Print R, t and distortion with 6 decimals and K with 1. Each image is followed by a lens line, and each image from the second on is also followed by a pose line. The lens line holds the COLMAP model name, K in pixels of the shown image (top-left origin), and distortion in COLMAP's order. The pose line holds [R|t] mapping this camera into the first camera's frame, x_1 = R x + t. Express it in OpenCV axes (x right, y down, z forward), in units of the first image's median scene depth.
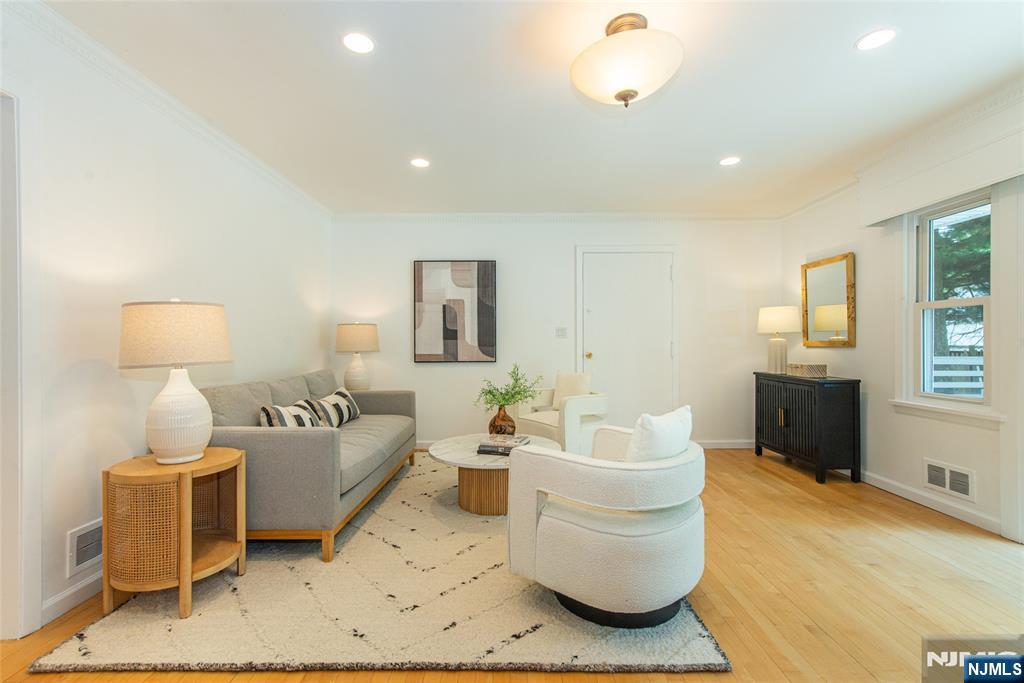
lens RADIAL K [[468.7, 0, 512.0], [0, 468.7, 341.5], [0, 0, 1]] dist [-0.000307, -0.000035]
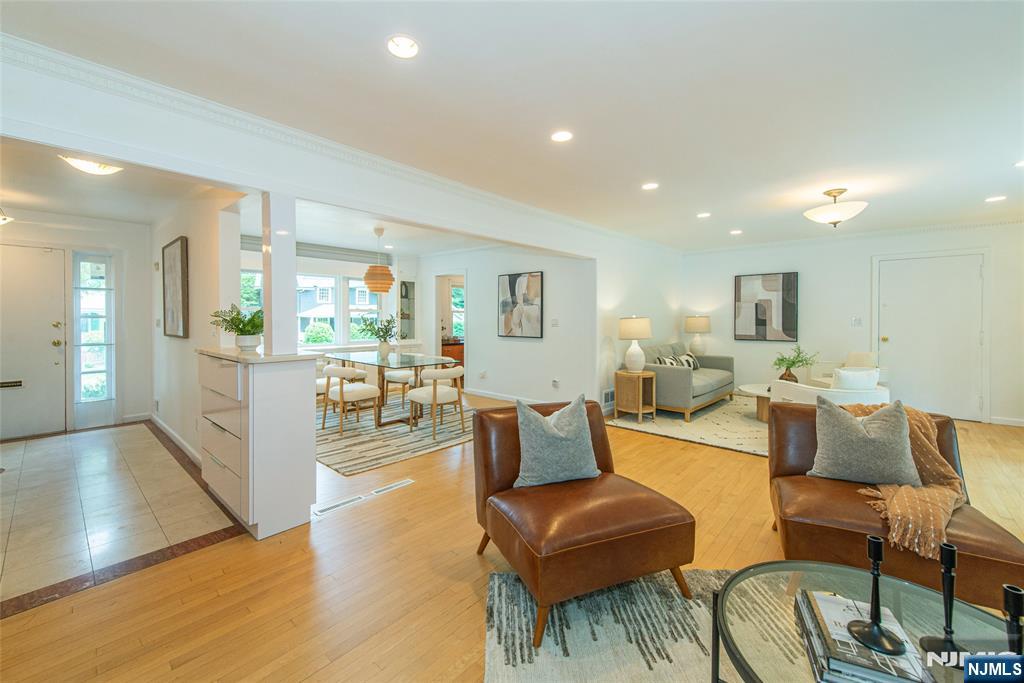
lens RADIAL K [[405.5, 0, 507.8], [0, 405.5, 322.4], [0, 0, 1]] dist [-0.000052, -0.000310]
pose [[0.738733, 0.010575, -0.673915, 0.162430], [0.000388, 0.999870, 0.016116, -0.039470], [0.673998, -0.012167, 0.738633, -0.581809]]
